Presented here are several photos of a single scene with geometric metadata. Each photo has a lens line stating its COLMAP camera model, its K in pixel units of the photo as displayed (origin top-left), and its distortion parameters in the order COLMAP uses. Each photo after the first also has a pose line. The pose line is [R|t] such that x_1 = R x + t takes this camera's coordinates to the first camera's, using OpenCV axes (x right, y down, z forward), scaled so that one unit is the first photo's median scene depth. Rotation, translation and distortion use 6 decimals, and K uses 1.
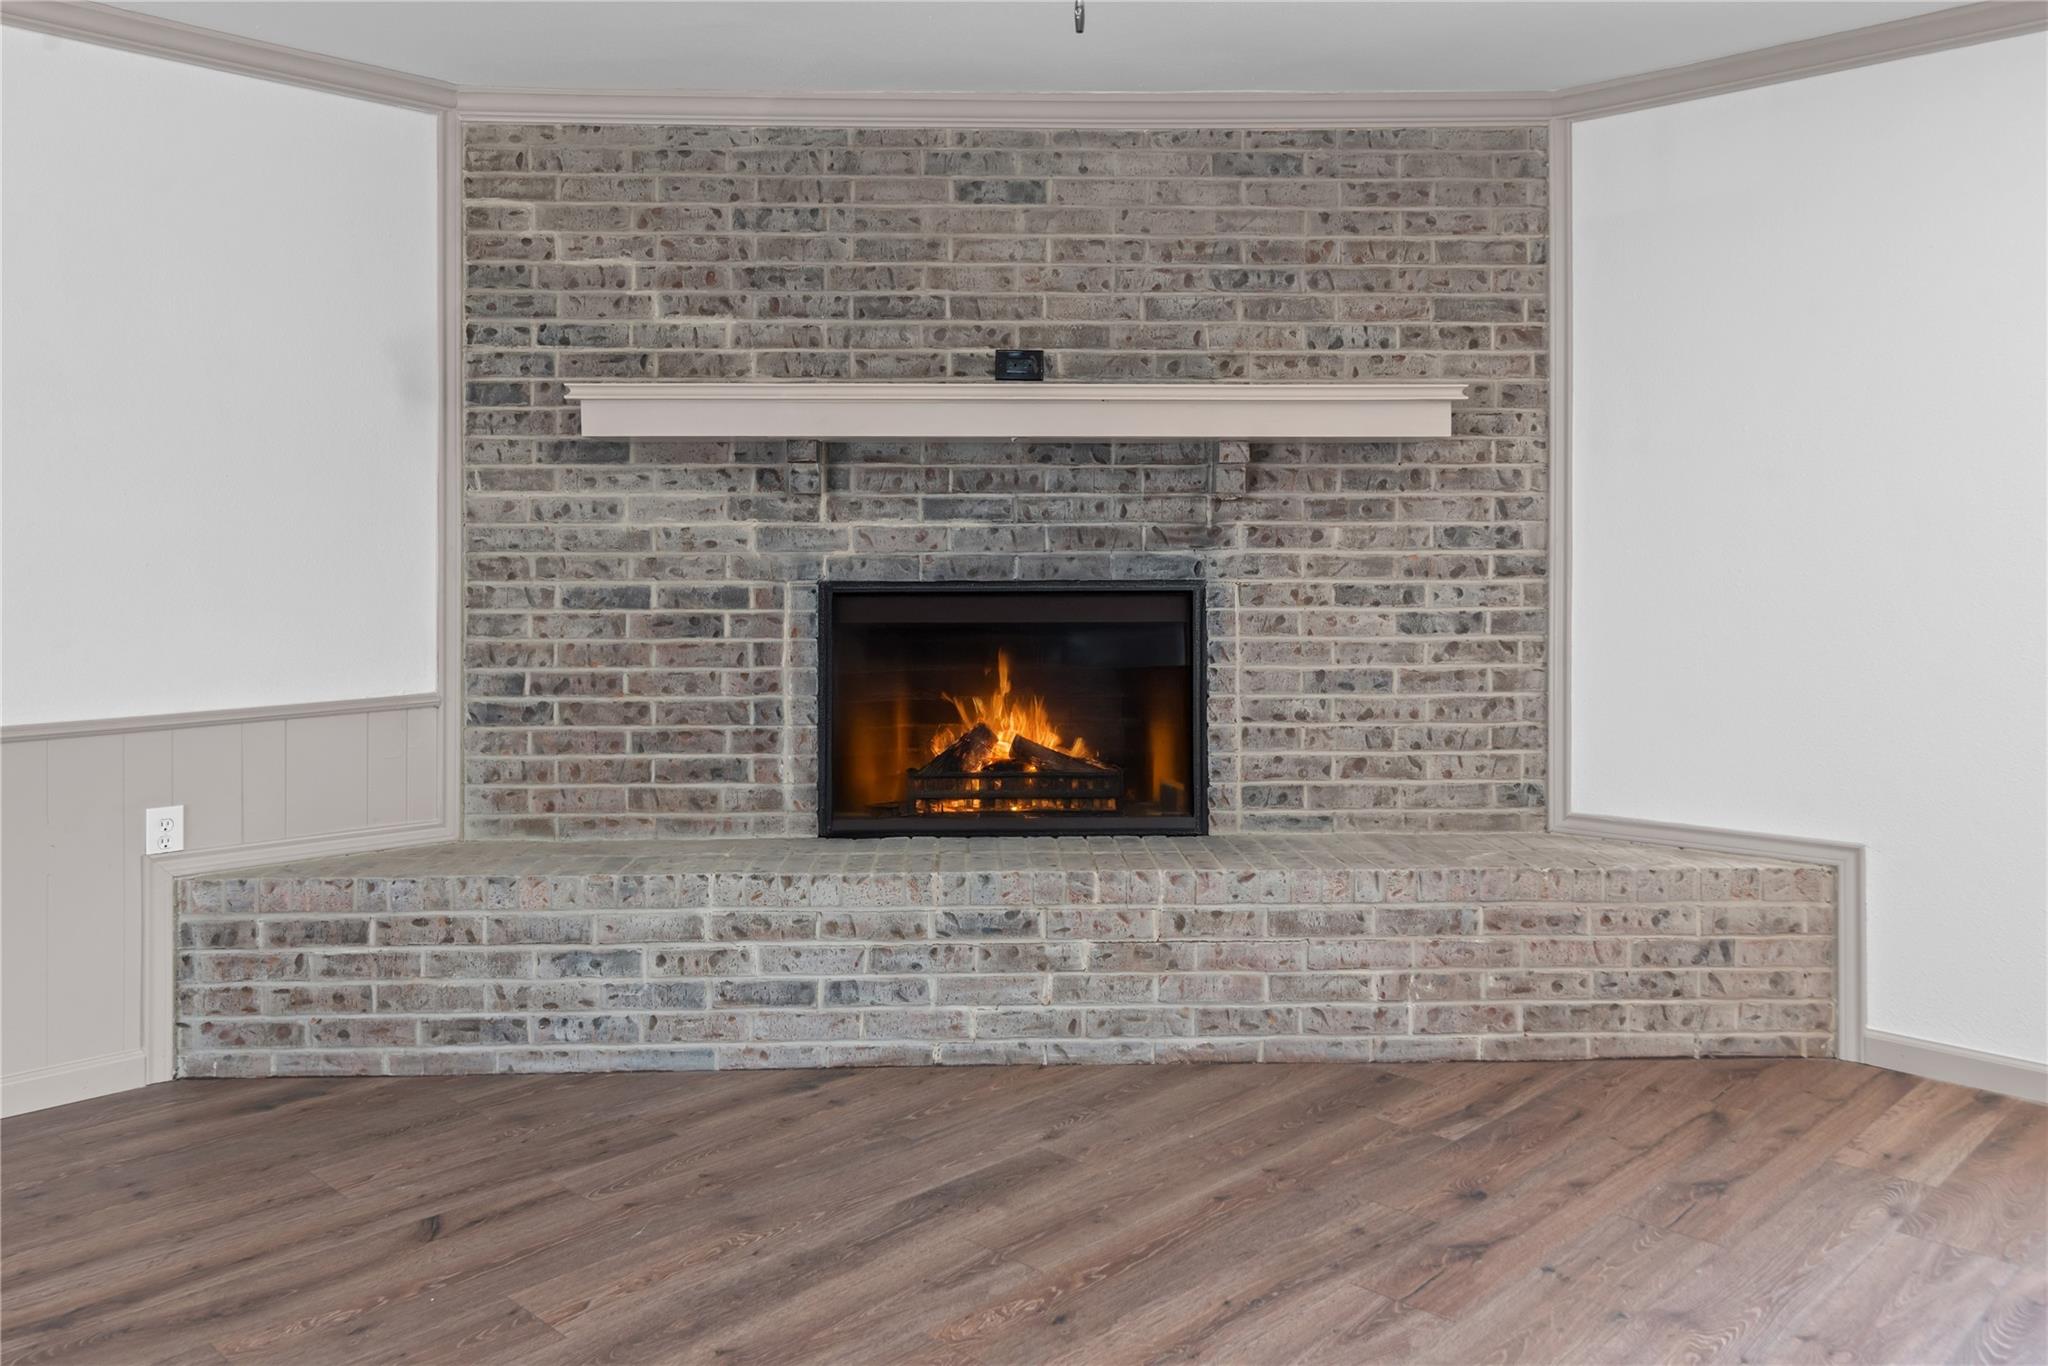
lens RADIAL K [[1580.1, 0, 1026.8], [0, 1580.1, 546.6], [0, 0, 1]] dist [0.003261, -0.000101]
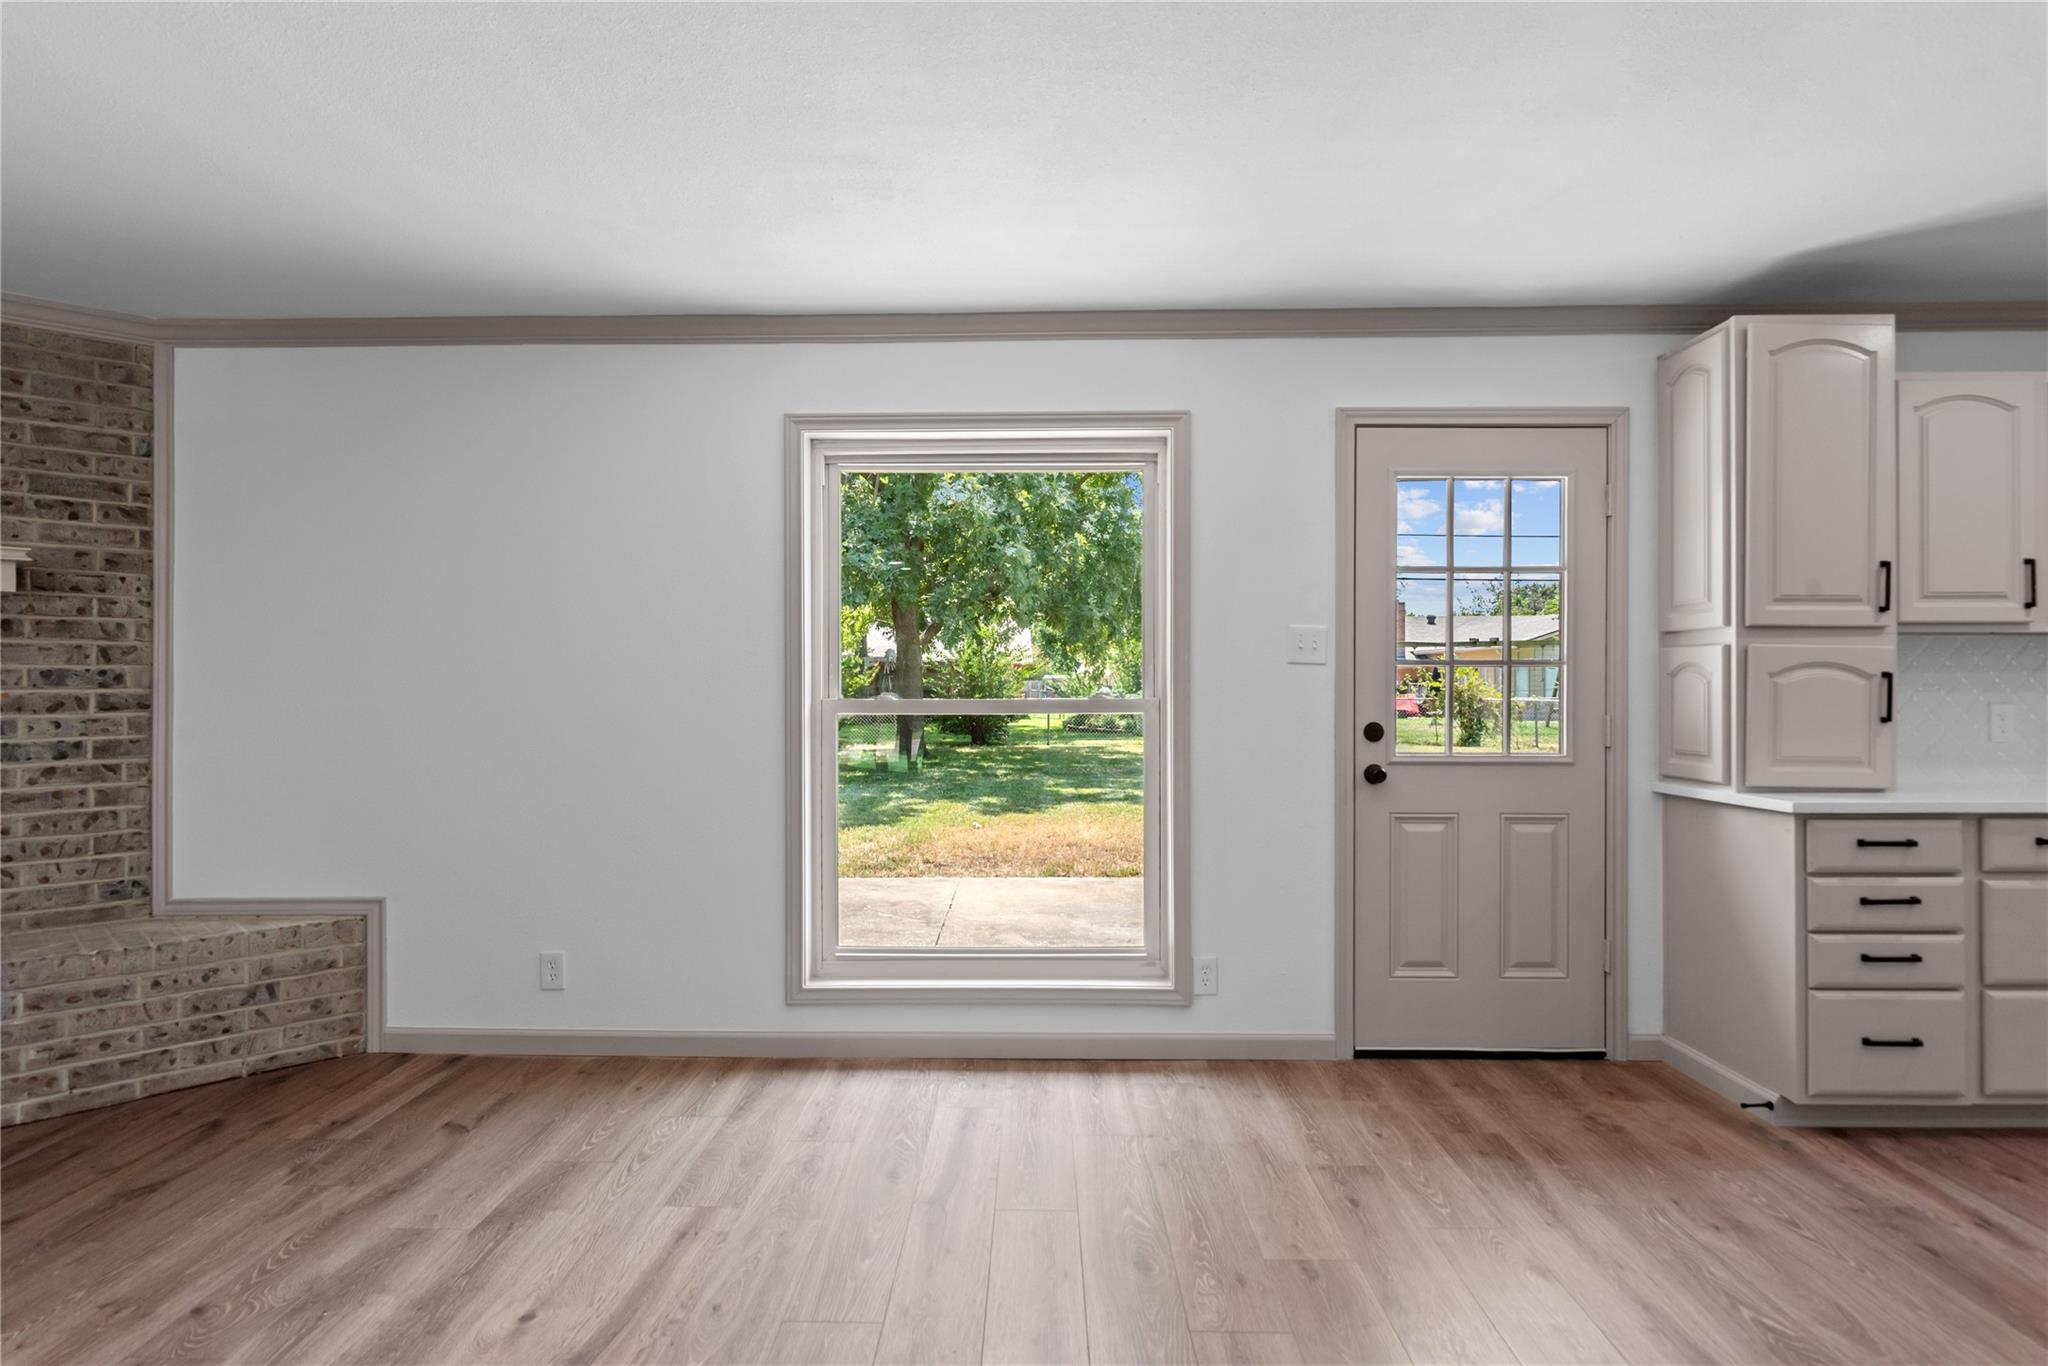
lens RADIAL K [[1083.3, 0, 1013.5], [0, 1083.3, 686.7], [0, 0, 1]] dist [-0.001818, -0.001181]
pose [[0.732731, 0.000066, 0.680519, 0.251339], [-0.000630, 1.000000, 0.000581, -0.000536], [-0.680519, -0.000854, 0.732730, -0.080091]]
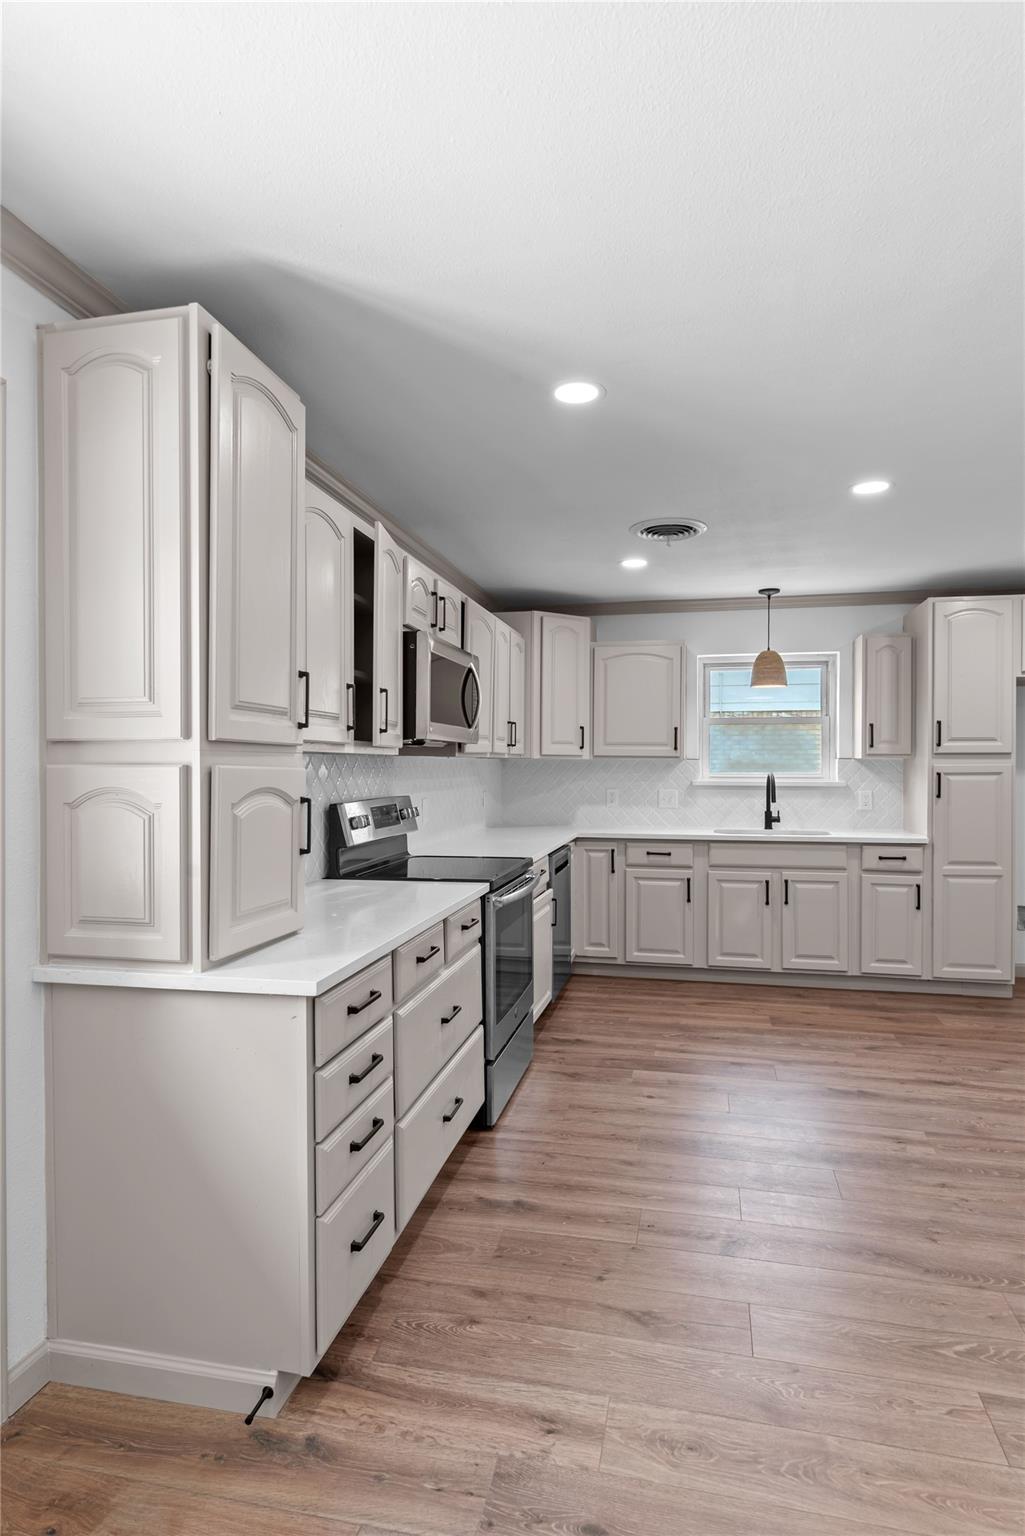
lens RADIAL K [[843.6, 0, 512.5], [0, 843.6, 768.0], [0, 0, 1]] dist [-0.001142, -0.000606]
pose [[-0.528018, -0.001668, 0.849232, 0.689753], [-0.000008, 0.999998, 0.001959, -0.028847], [-0.849233, 0.001027, -0.528017, 0.216078]]
